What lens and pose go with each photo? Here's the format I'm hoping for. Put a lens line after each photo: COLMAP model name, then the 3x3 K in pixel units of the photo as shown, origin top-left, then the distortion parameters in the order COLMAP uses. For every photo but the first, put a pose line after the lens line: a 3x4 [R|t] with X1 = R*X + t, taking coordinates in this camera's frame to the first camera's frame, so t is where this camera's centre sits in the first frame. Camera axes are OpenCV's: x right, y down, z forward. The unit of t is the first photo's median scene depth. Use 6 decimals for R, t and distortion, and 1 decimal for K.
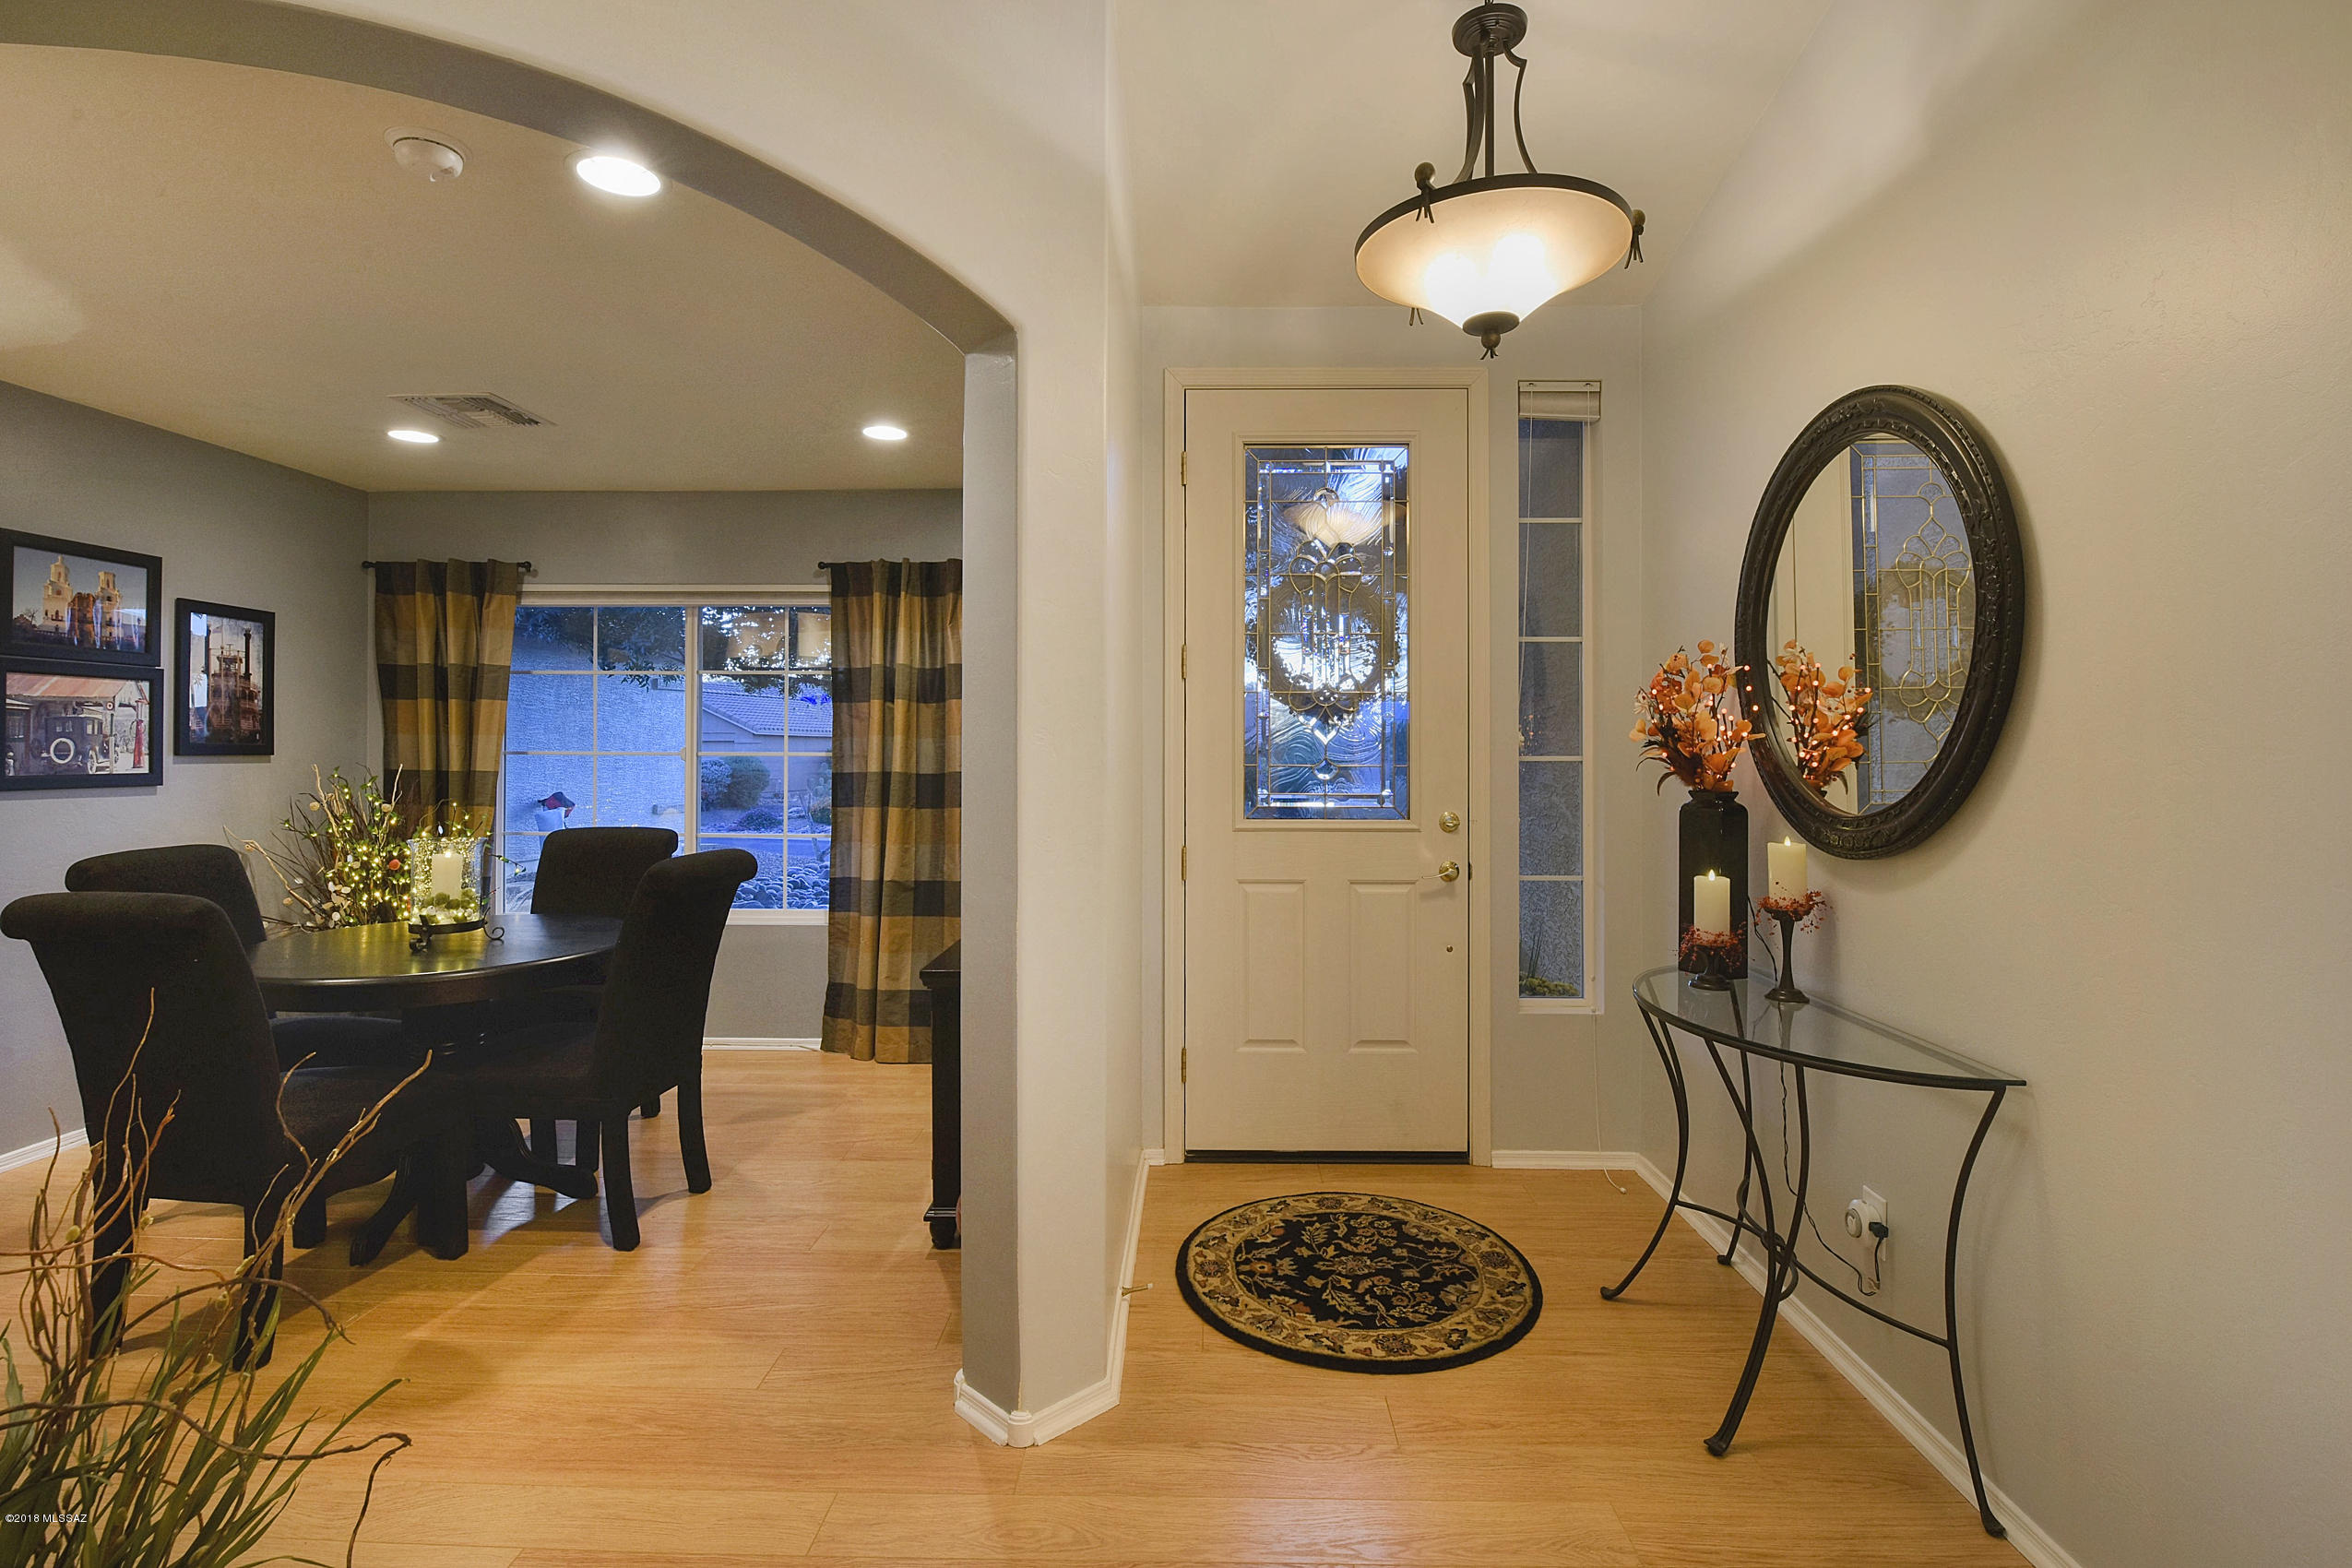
lens RADIAL K [[1119.8, 0, 1192.6], [0, 1119.8, 754.1], [0, 0, 1]] dist [0.000478, -0.007108]
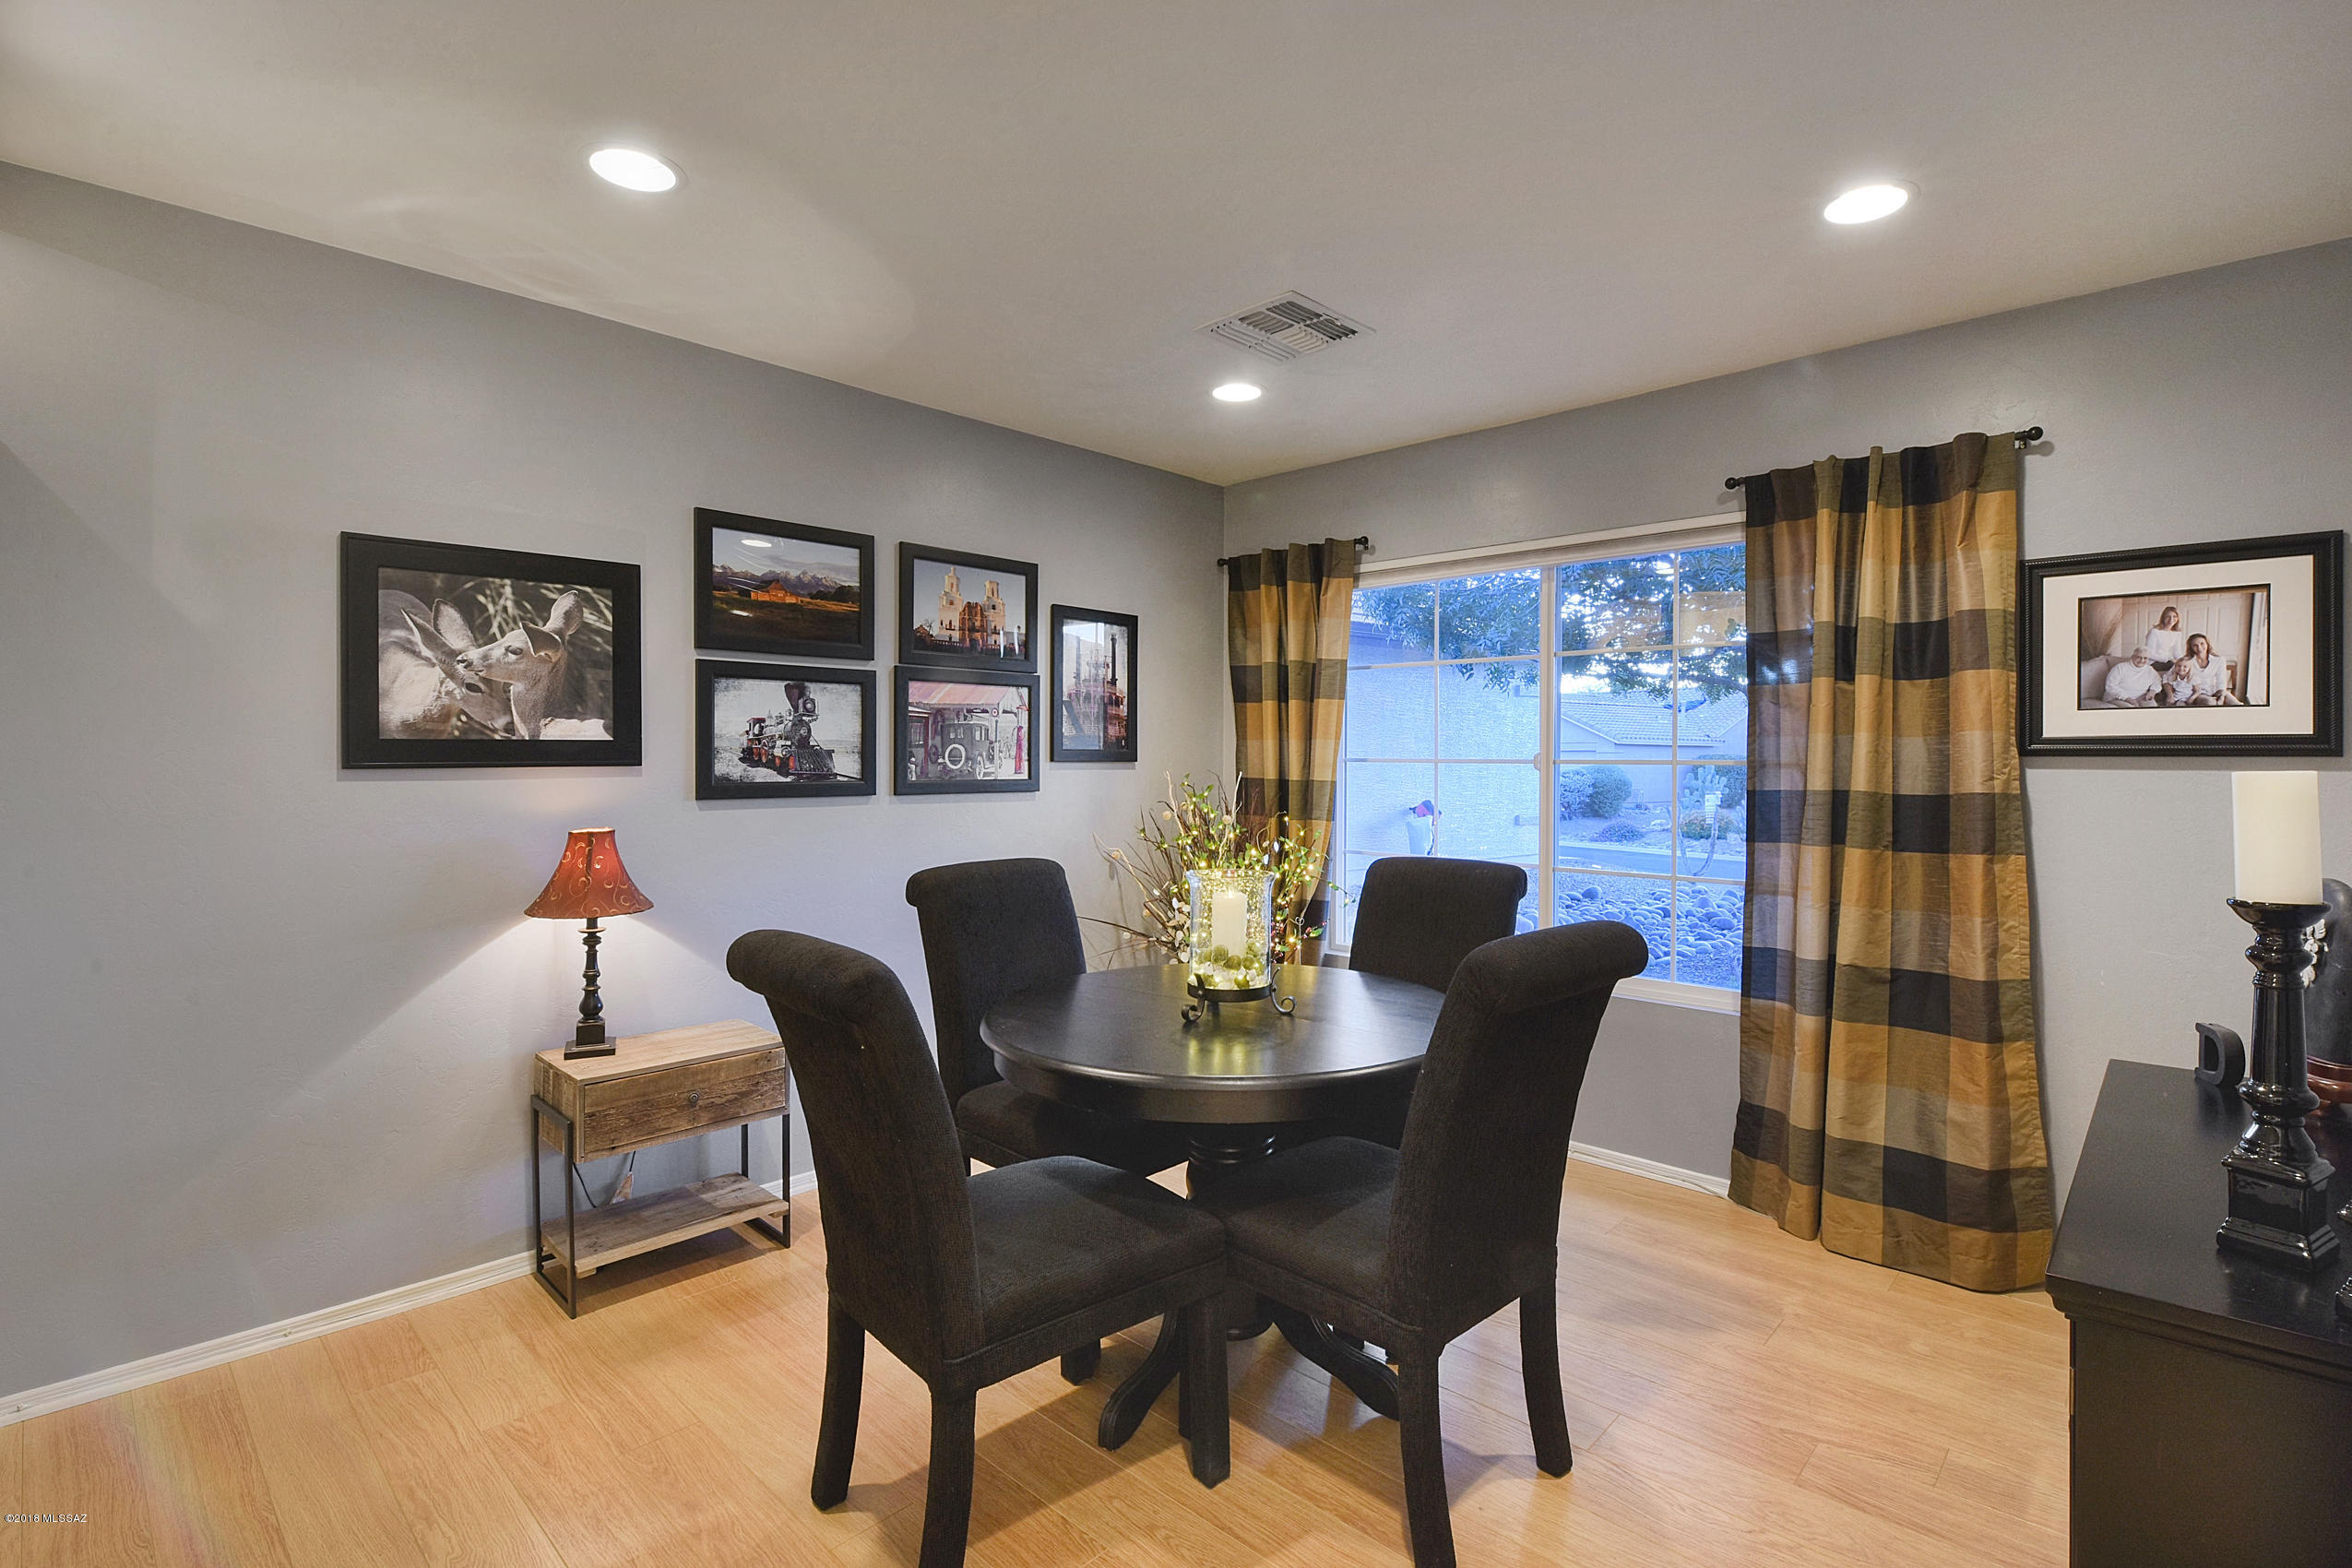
lens RADIAL K [[1119.8, 0, 1192.6], [0, 1119.8, 754.1], [0, 0, 1]] dist [0.000478, -0.007108]
pose [[0.742657, -0.002096, -0.669669, -0.131016], [-0.003695, 0.999967, -0.007227, 0.001104], [0.669662, 0.007841, 0.742625, 0.305910]]
